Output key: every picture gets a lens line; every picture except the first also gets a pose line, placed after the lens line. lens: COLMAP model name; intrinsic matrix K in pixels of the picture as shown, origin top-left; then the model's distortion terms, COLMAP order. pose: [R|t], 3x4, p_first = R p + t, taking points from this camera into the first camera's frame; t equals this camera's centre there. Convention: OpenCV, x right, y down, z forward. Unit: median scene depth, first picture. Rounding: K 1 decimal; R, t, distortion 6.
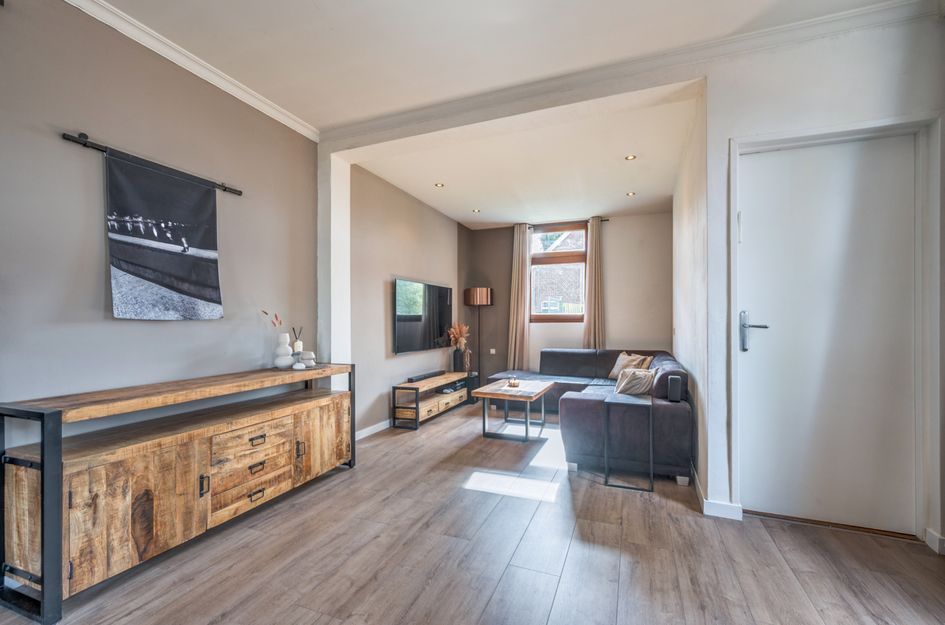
lens RADIAL K [[407.9, 0, 474.1], [0, 407.9, 318.5], [0, 0, 1]] dist [0.003115, 0.000582]
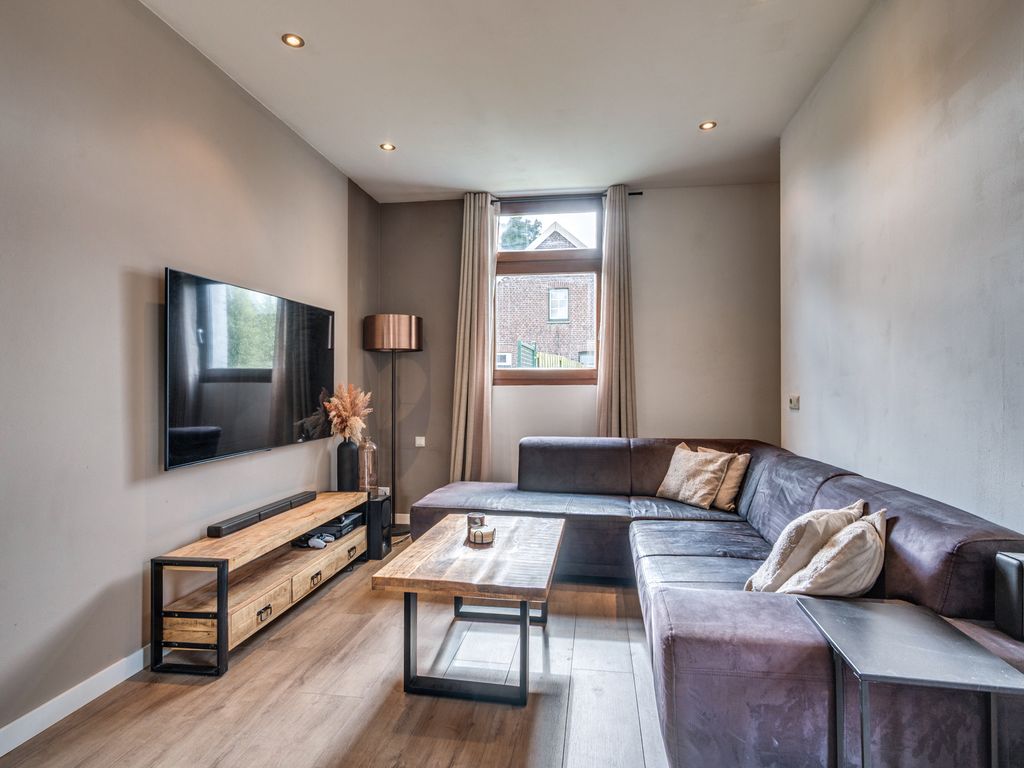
lens RADIAL K [[556.7, 0, 512.8], [0, 556.7, 397.7], [0, 0, 1]] dist [-0.000752, 0.000022]
pose [[0.974803, -0.000513, 0.223068, 0.005088], [-0.006618, 0.999491, 0.031220, 0.005468], [-0.222971, -0.031909, 0.974303, 0.494592]]
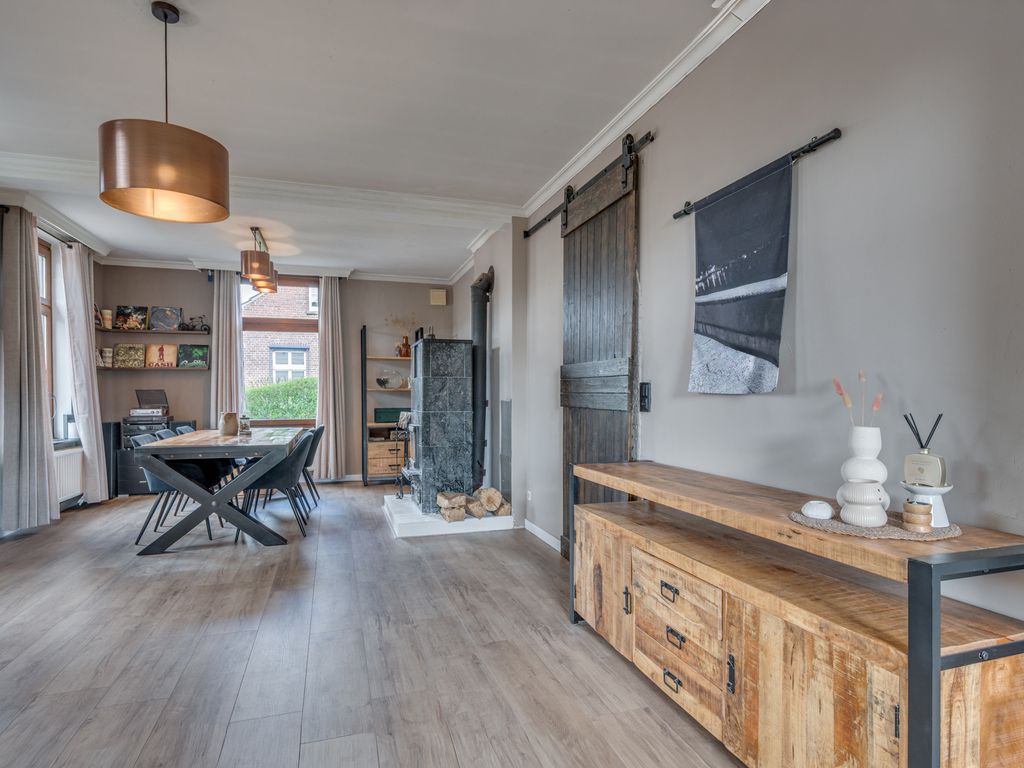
lens RADIAL K [[556.7, 0, 512.8], [0, 556.7, 397.7], [0, 0, 1]] dist [-0.000752, 0.000022]
pose [[-0.770450, 0.009159, -0.637435, 0.107873], [0.010824, 0.999941, 0.001284, 0.002808], [0.637409, -0.005910, -0.770503, 0.899590]]
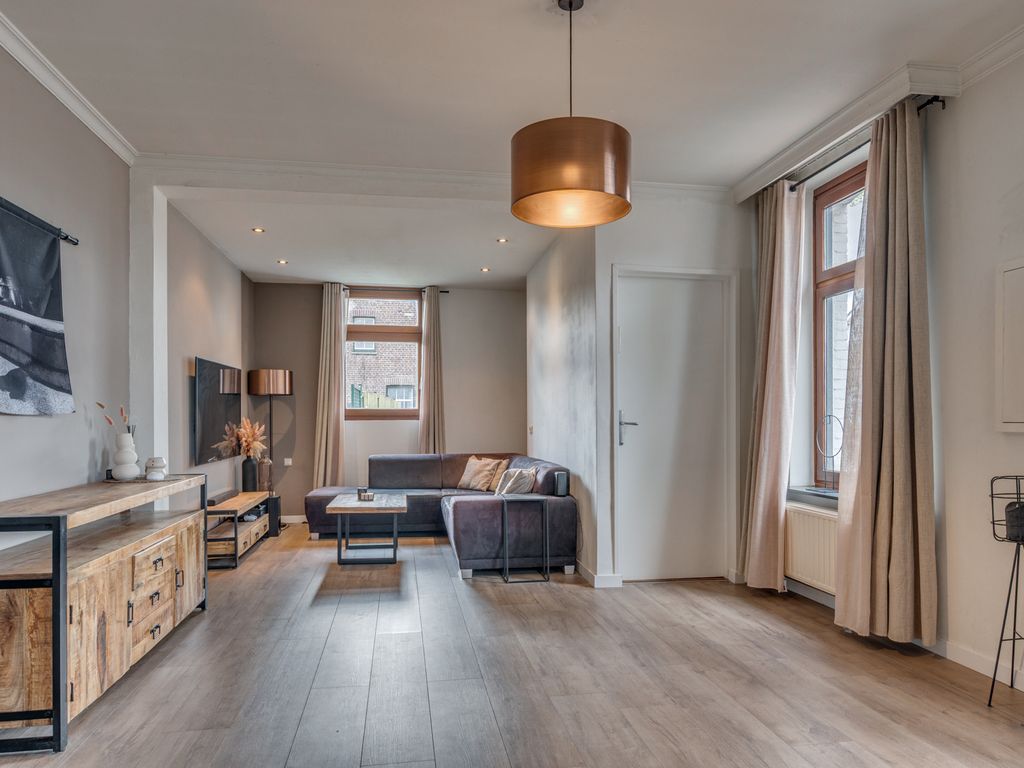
lens RADIAL K [[692.7, 0, 515.3], [0, 692.7, 387.6], [0, 0, 1]] dist [-0.001085, -0.000907]
pose [[0.856146, 0.027396, 0.516007, -0.387194], [-0.007800, 0.999165, -0.040107, -0.001436], [-0.516675, 0.030313, 0.855645, -0.337883]]
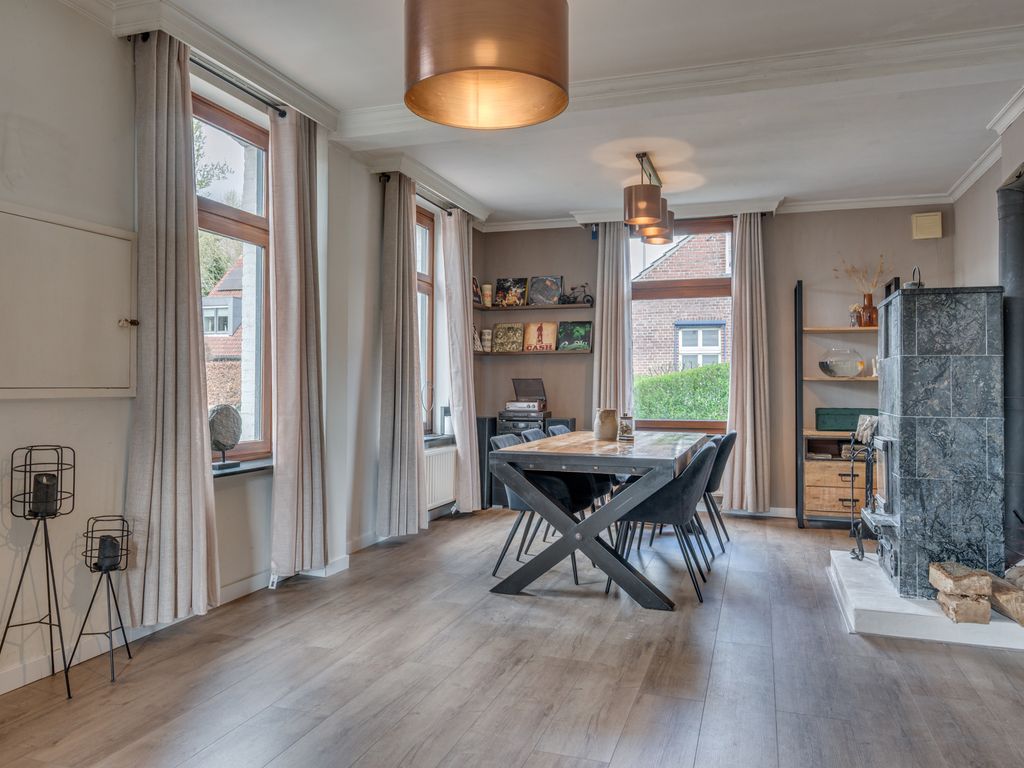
lens RADIAL K [[745.6, 0, 514.2], [0, 745.6, 373.4], [0, 0, 1]] dist [-0.004700, -0.000048]
pose [[-0.998268, -0.003515, -0.058729, 0.021140], [-0.001972, 0.999652, -0.026304, 0.004757], [0.058801, -0.026143, -0.997927, 0.736537]]
